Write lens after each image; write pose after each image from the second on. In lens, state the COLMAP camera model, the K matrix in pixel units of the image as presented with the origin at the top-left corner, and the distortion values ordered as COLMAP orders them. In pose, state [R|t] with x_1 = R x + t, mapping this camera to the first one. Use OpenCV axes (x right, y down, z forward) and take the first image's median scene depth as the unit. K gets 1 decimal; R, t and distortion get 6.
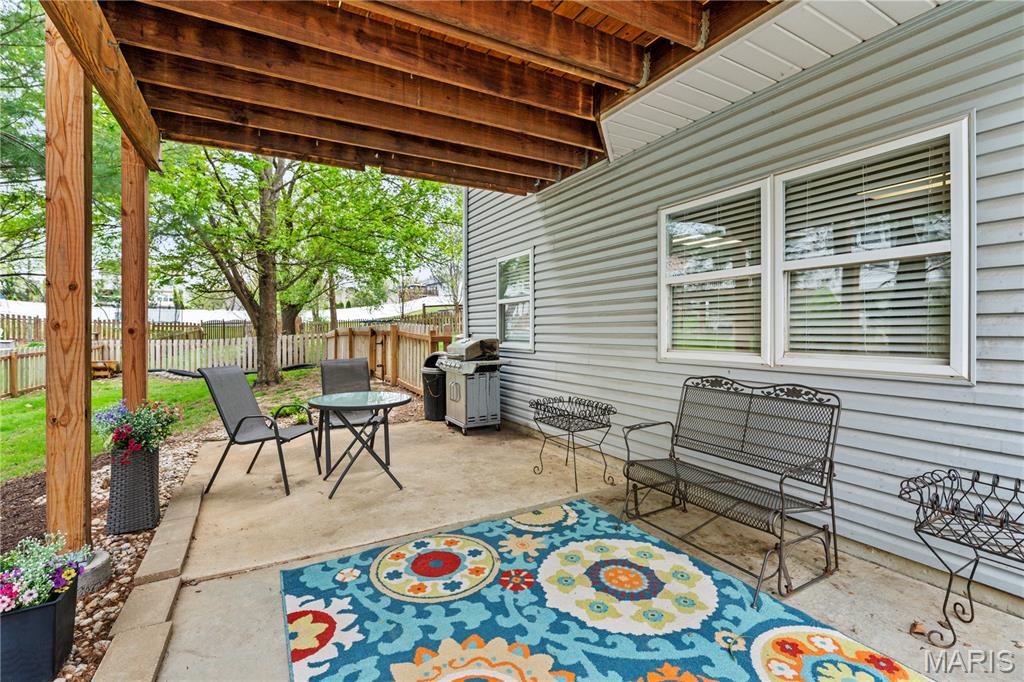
lens RADIAL K [[460.9, 0, 513.0], [0, 460.9, 331.2], [0, 0, 1]] dist [-0.001258, -0.000726]
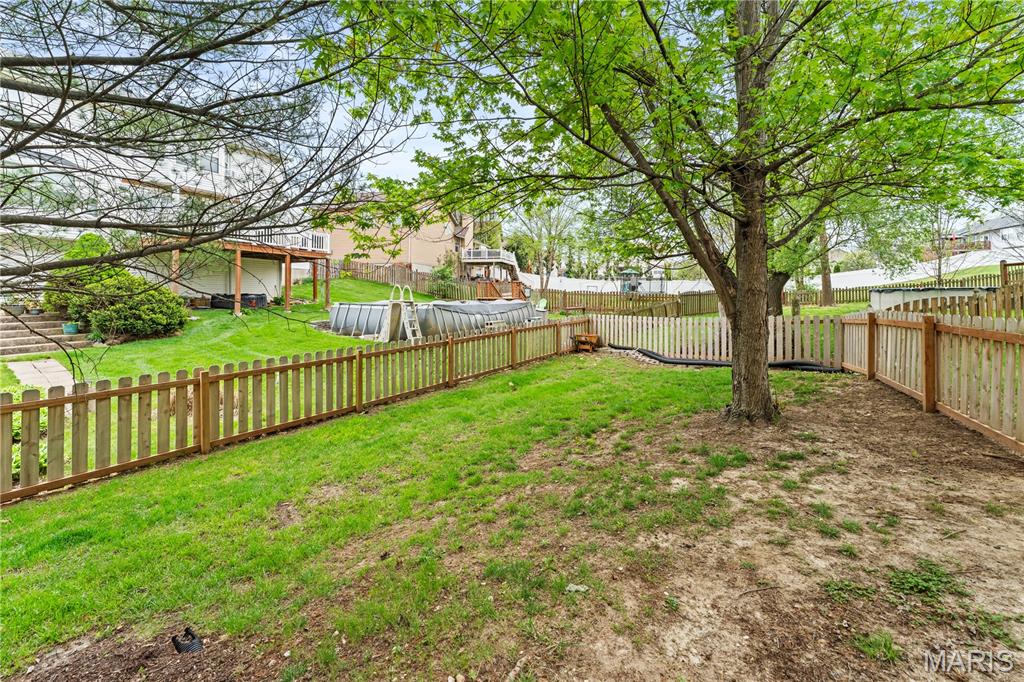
lens RADIAL K [[417.2, 0, 521.2], [0, 417.2, 297.9], [0, 0, 1]] dist [-0.003666, 0.000675]
pose [[0.557213, 0.006953, -0.830340, -0.192418], [-0.003978, 0.999976, 0.005704, -0.022214], [0.830360, 0.000124, 0.557228, 0.349731]]
